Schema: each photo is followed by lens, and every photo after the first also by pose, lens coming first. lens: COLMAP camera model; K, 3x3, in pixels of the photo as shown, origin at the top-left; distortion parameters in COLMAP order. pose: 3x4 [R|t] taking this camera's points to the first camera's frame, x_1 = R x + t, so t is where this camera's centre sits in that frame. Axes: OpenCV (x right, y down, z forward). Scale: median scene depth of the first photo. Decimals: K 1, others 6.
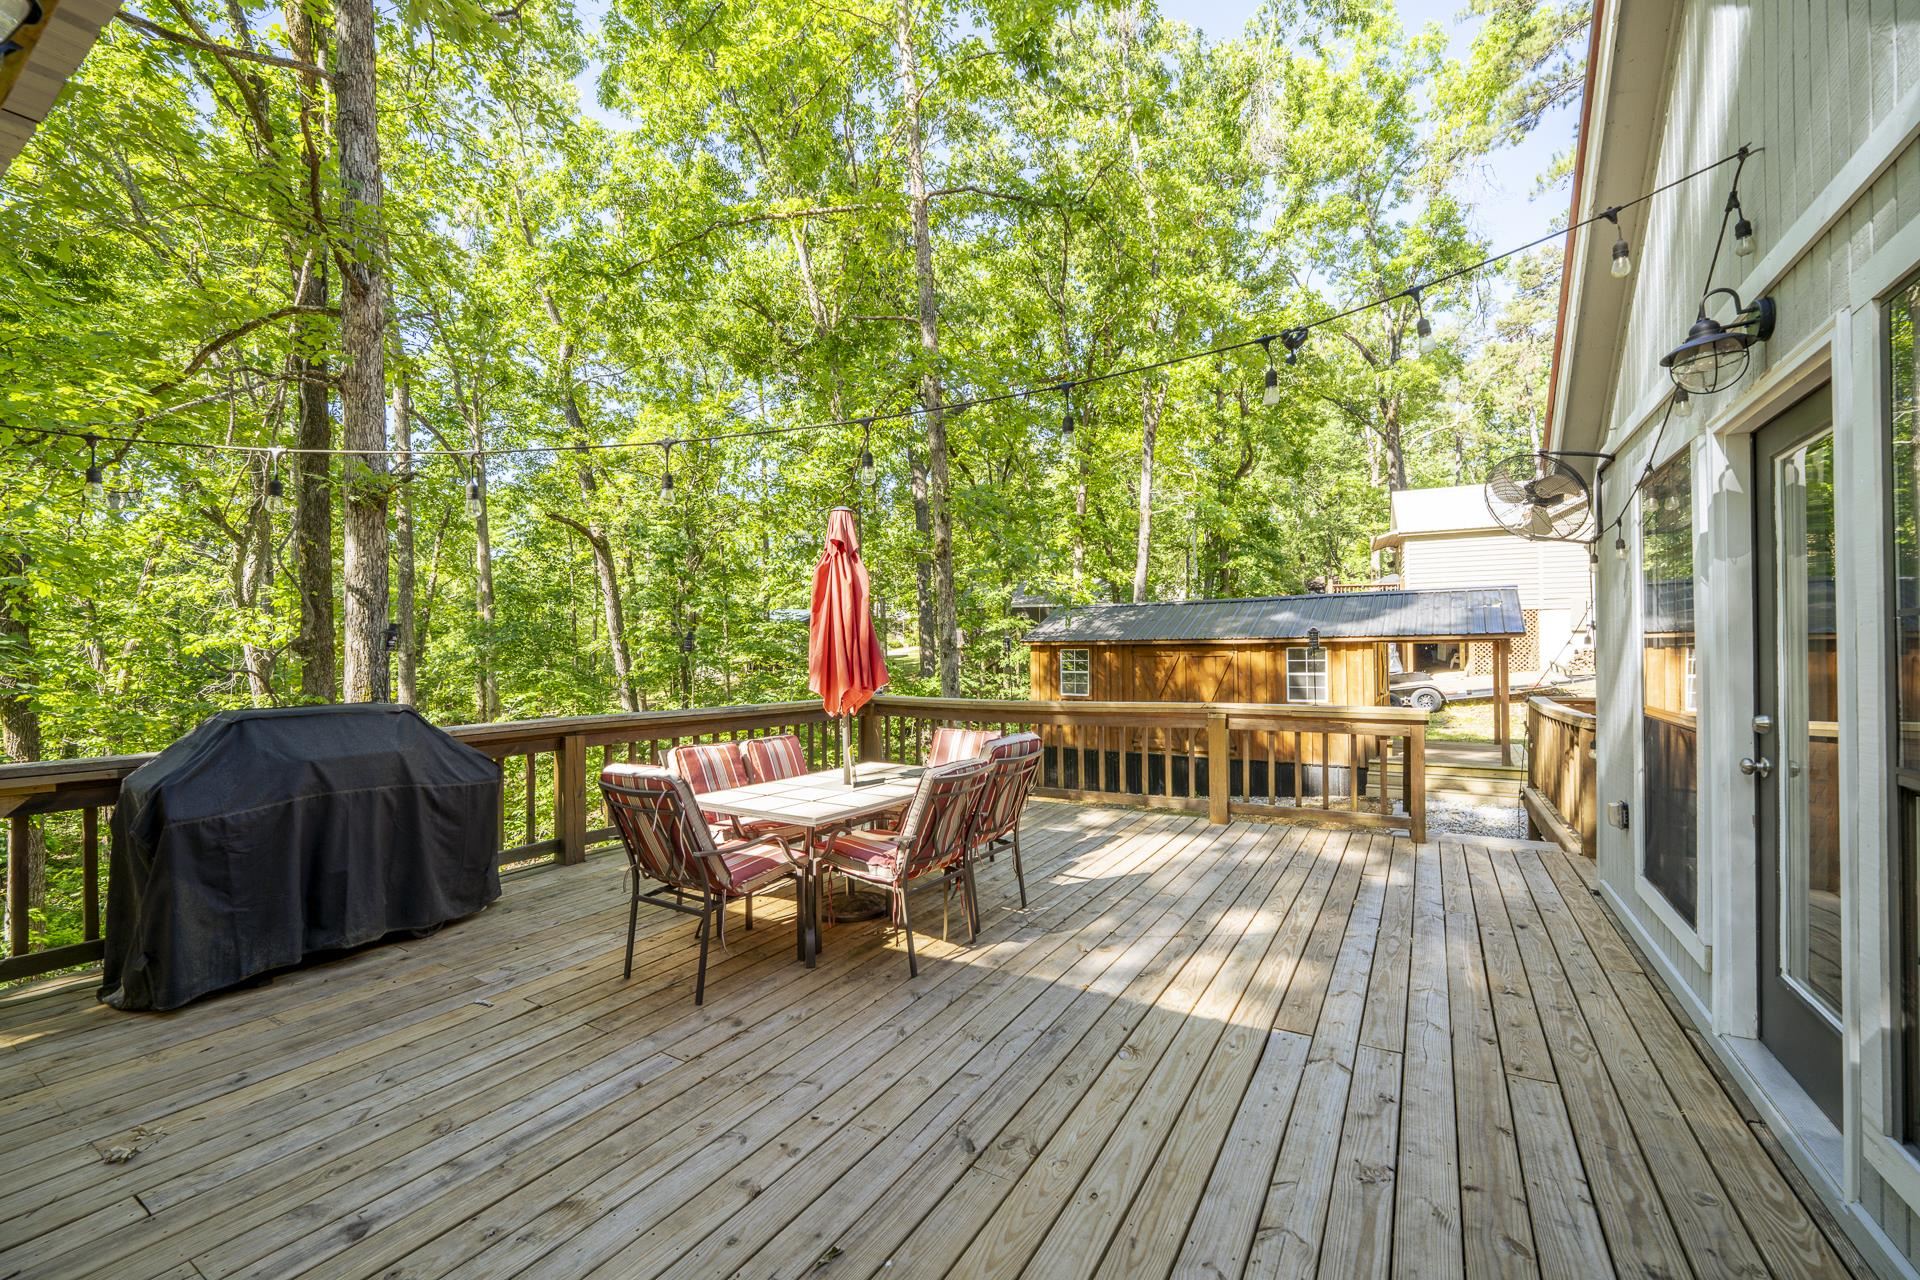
lens RADIAL K [[777.8, 0, 954.9], [0, 777.8, 645.1], [0, 0, 1]] dist [-0.001643, 0.001007]
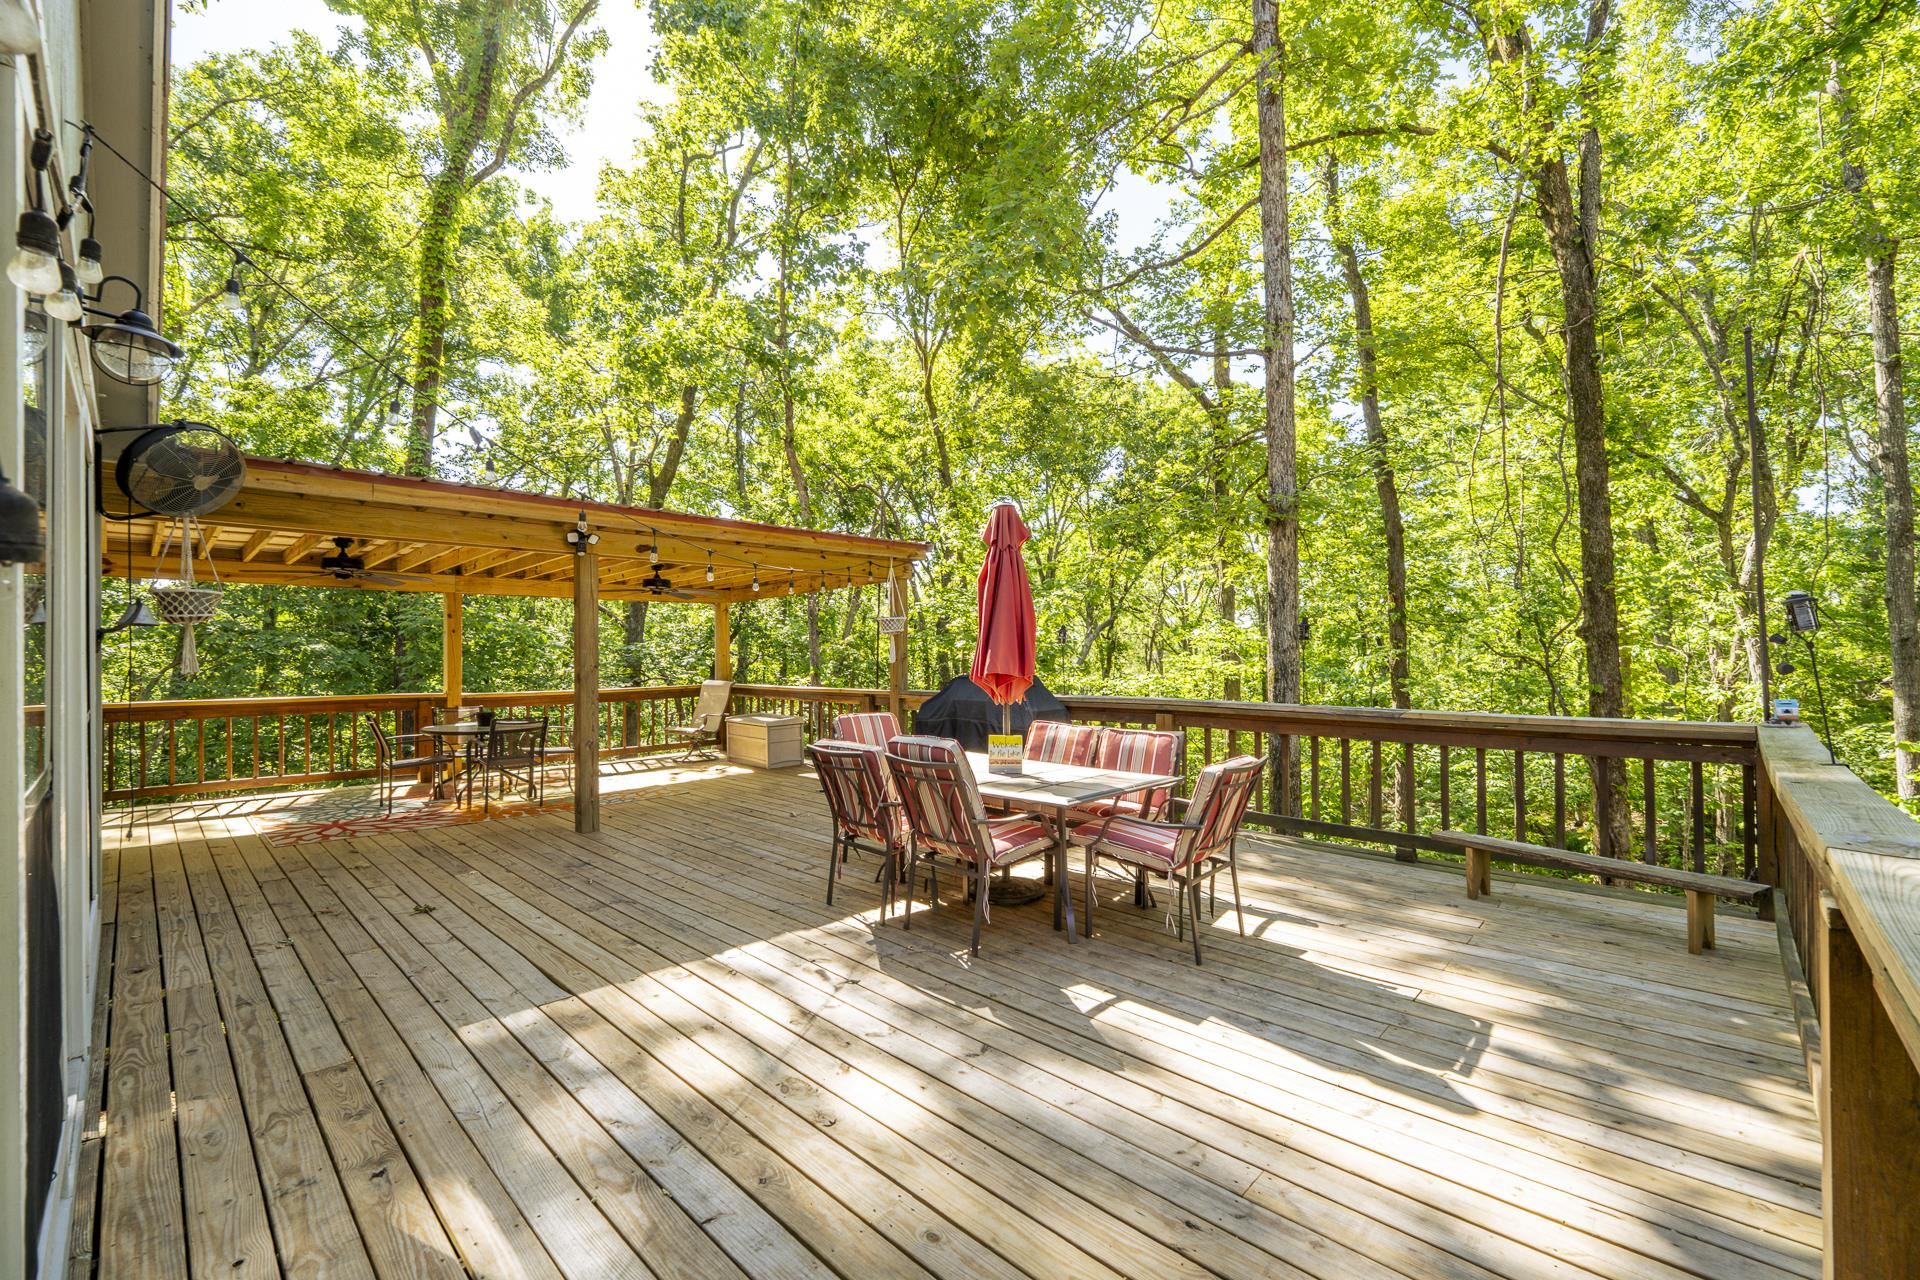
lens RADIAL K [[777.8, 0, 951.7], [0, 777.8, 650.7], [0, 0, 1]] dist [-0.001643, 0.001007]
pose [[-0.214714, 0.007273, -0.976650, 1.246725], [0.019128, 0.999812, 0.003241, 0.017558], [0.976490, -0.017986, -0.214813, 1.620358]]
